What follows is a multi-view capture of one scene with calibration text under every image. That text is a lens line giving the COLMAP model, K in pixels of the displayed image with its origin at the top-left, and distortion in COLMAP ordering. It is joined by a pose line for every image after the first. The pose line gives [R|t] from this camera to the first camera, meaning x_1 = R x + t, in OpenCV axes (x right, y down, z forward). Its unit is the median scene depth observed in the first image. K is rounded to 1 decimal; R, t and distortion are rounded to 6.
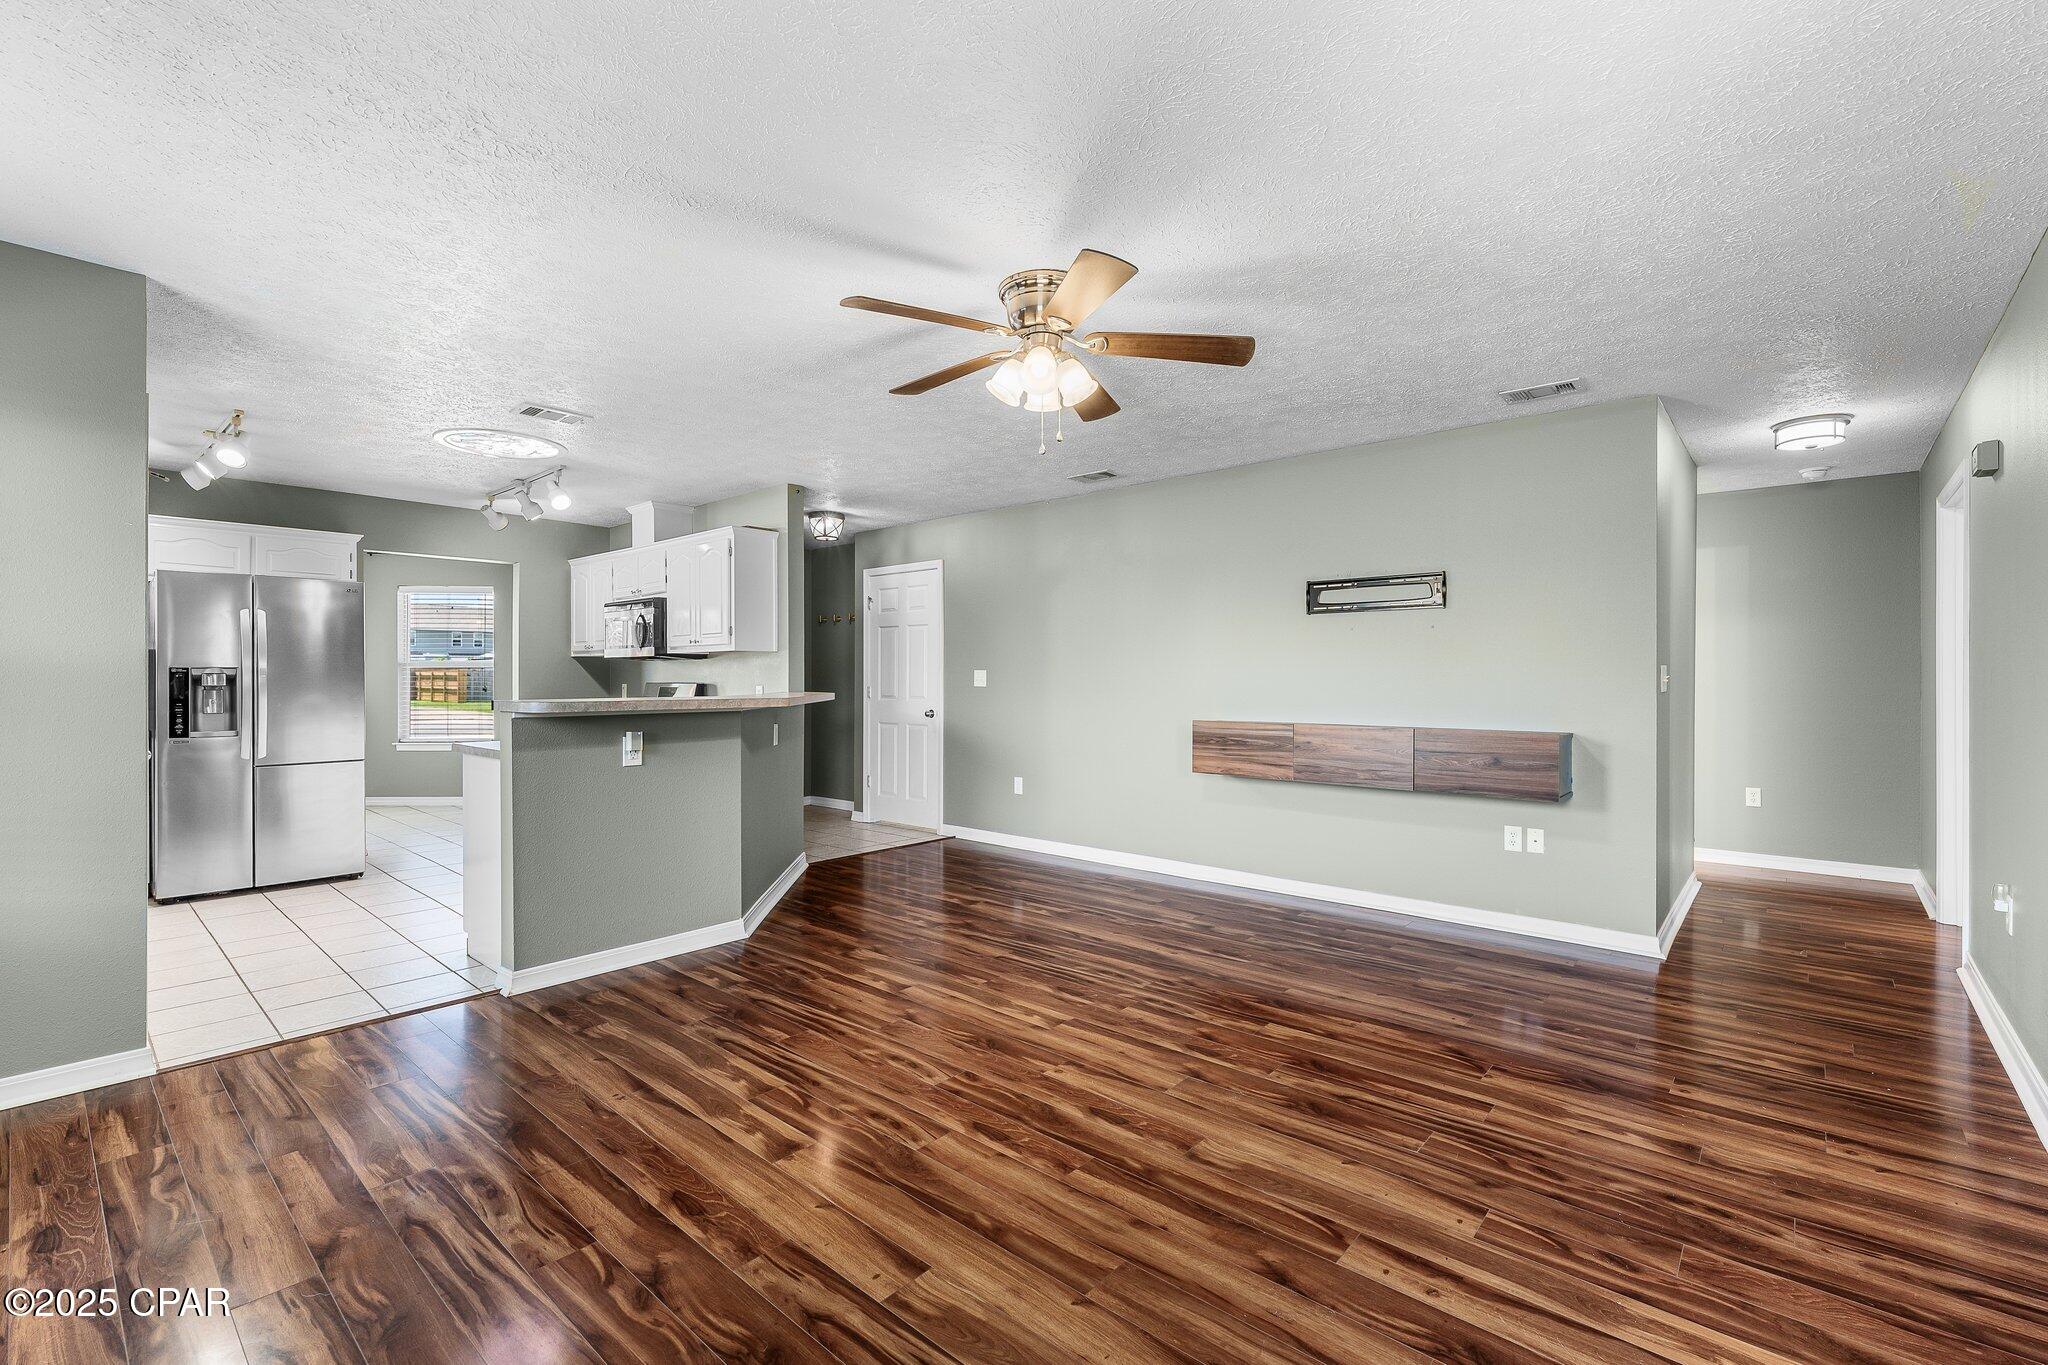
lens RADIAL K [[888.5, 0, 1013.9], [0, 888.5, 678.2], [0, 0, 1]] dist [-0.000358, -0.000807]
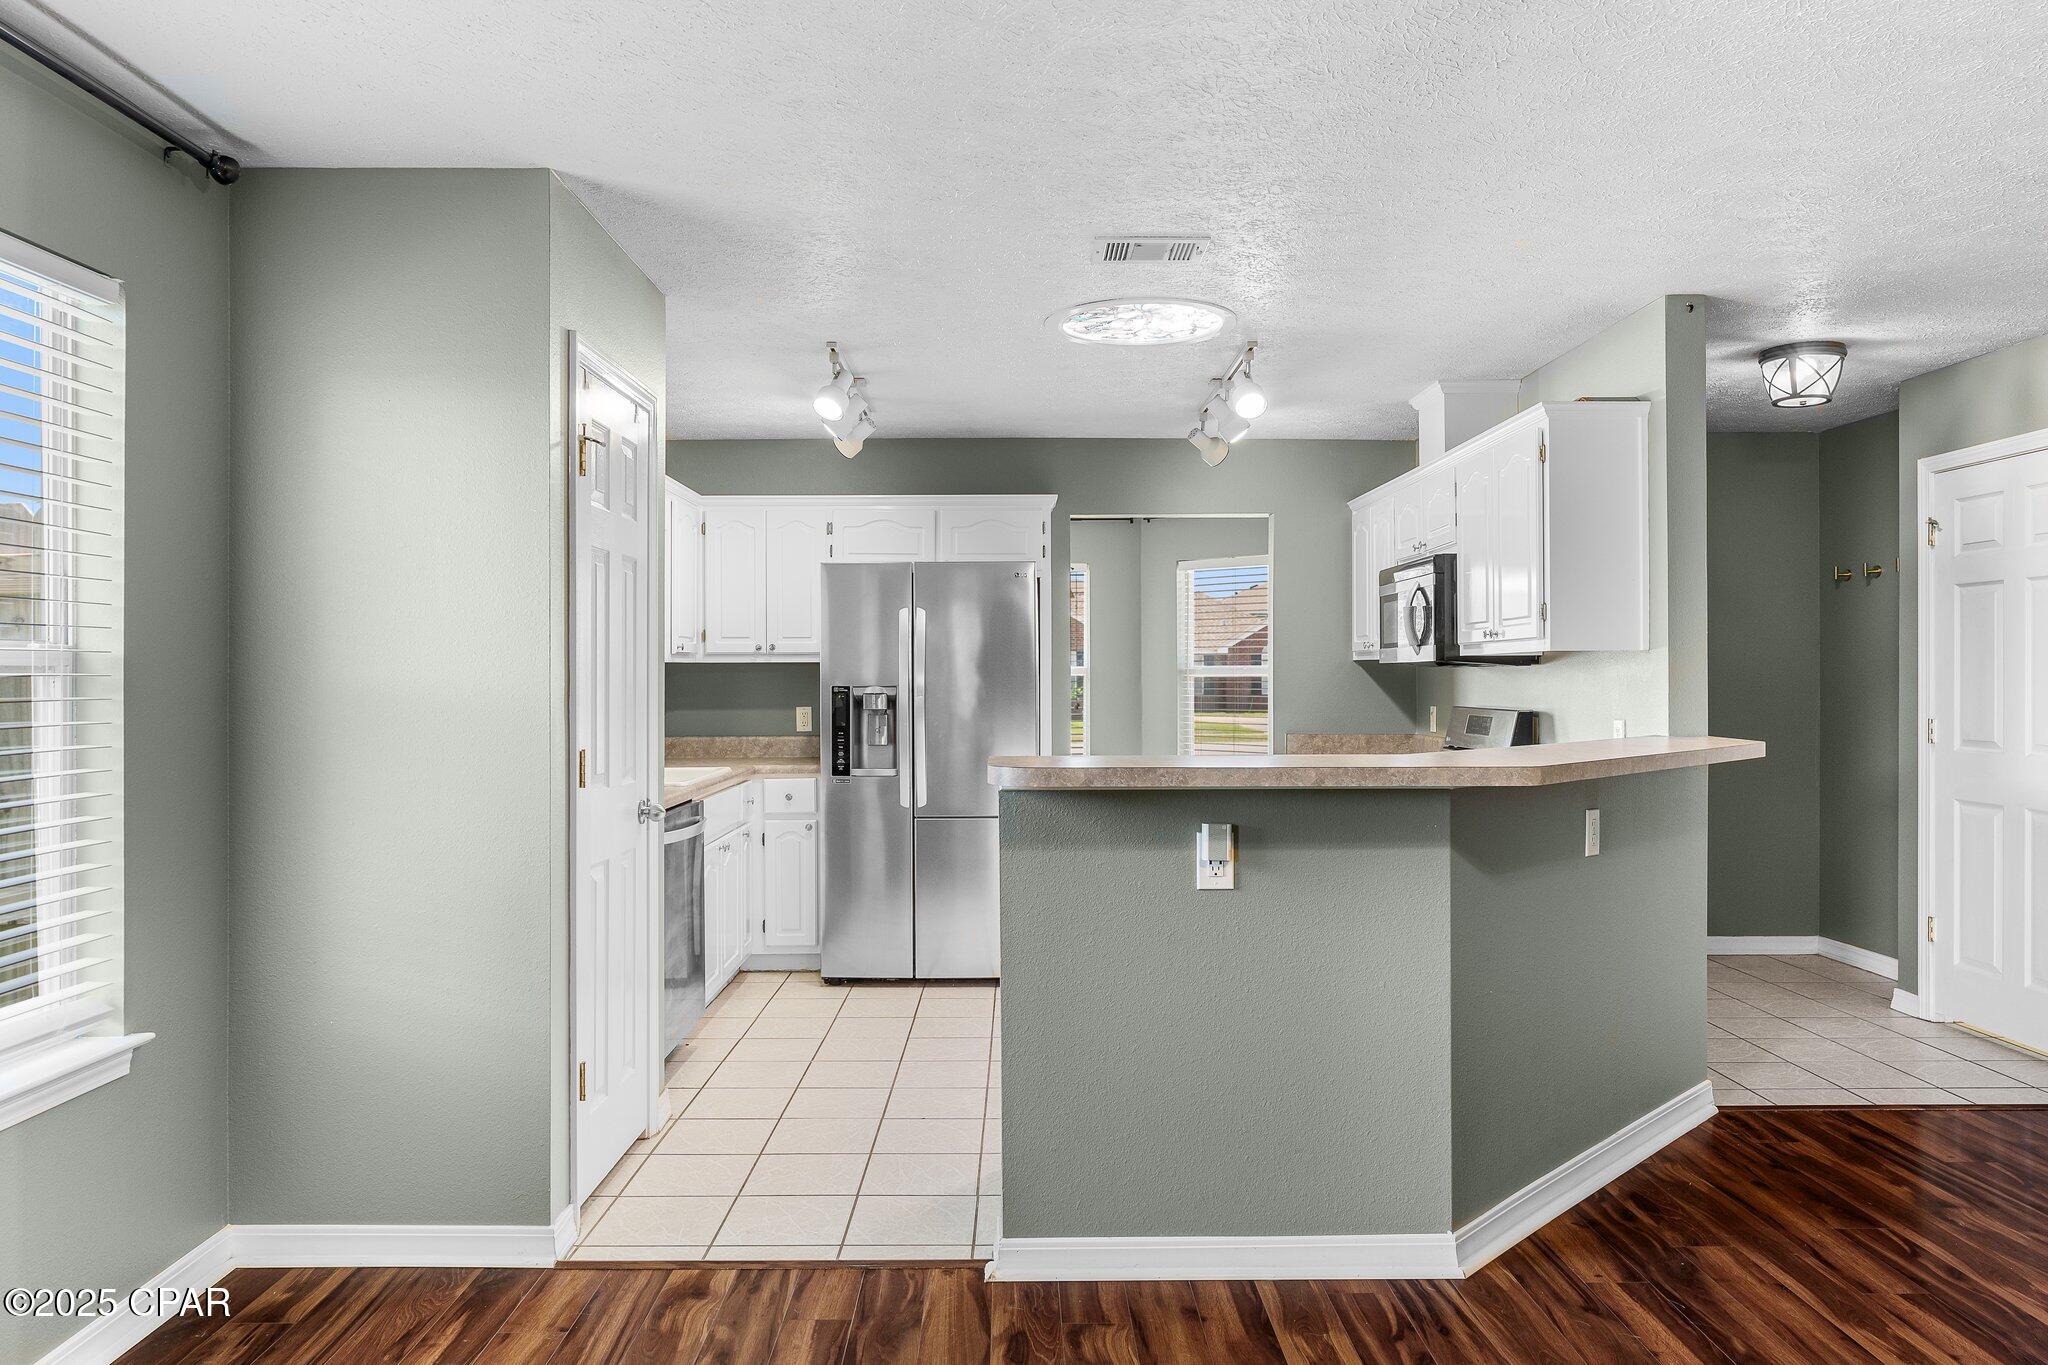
lens RADIAL K [[1370.2, 0, 1020.0], [0, 1370.2, 677.8], [0, 0, 1]] dist [-0.001530, 0.003202]
pose [[0.670977, -0.001408, -0.741476, 0.076761], [0.002348, 0.999997, 0.000226, -0.022415], [0.741474, -0.001893, 0.670979, 0.350534]]
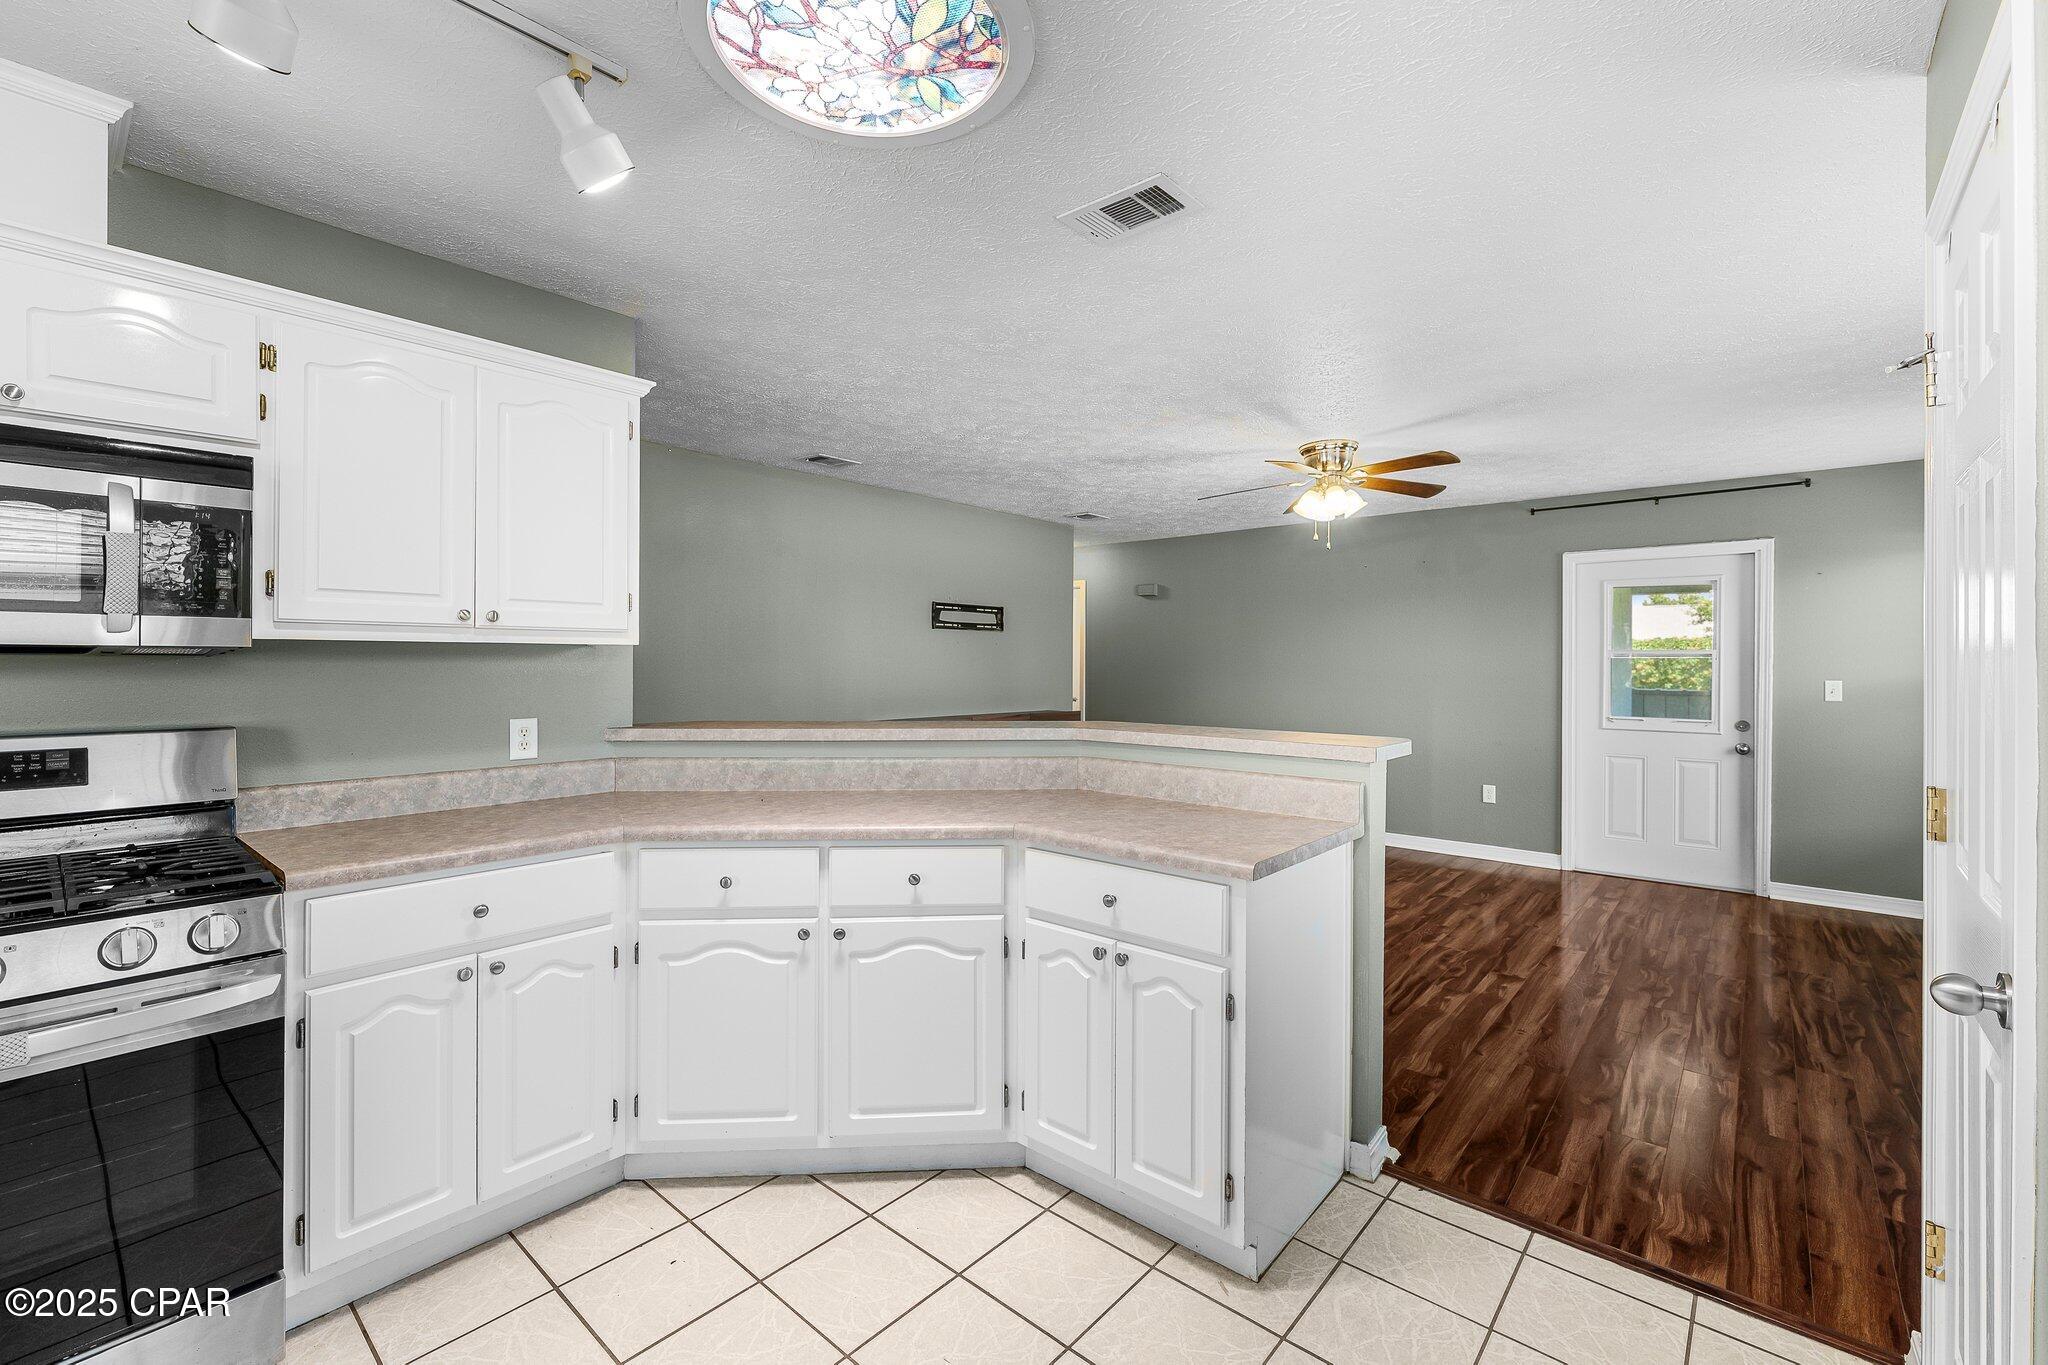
lens RADIAL K [[864.4, 0, 1010.9], [0, 864.4, 661.6], [0, 0, 1]] dist [-0.000330, -0.000076]
pose [[-0.008897, 0.000504, 0.999960, -1.036538], [-0.005595, 0.999984, -0.000553, -0.031229], [-0.999945, -0.005600, -0.008894, 1.081274]]
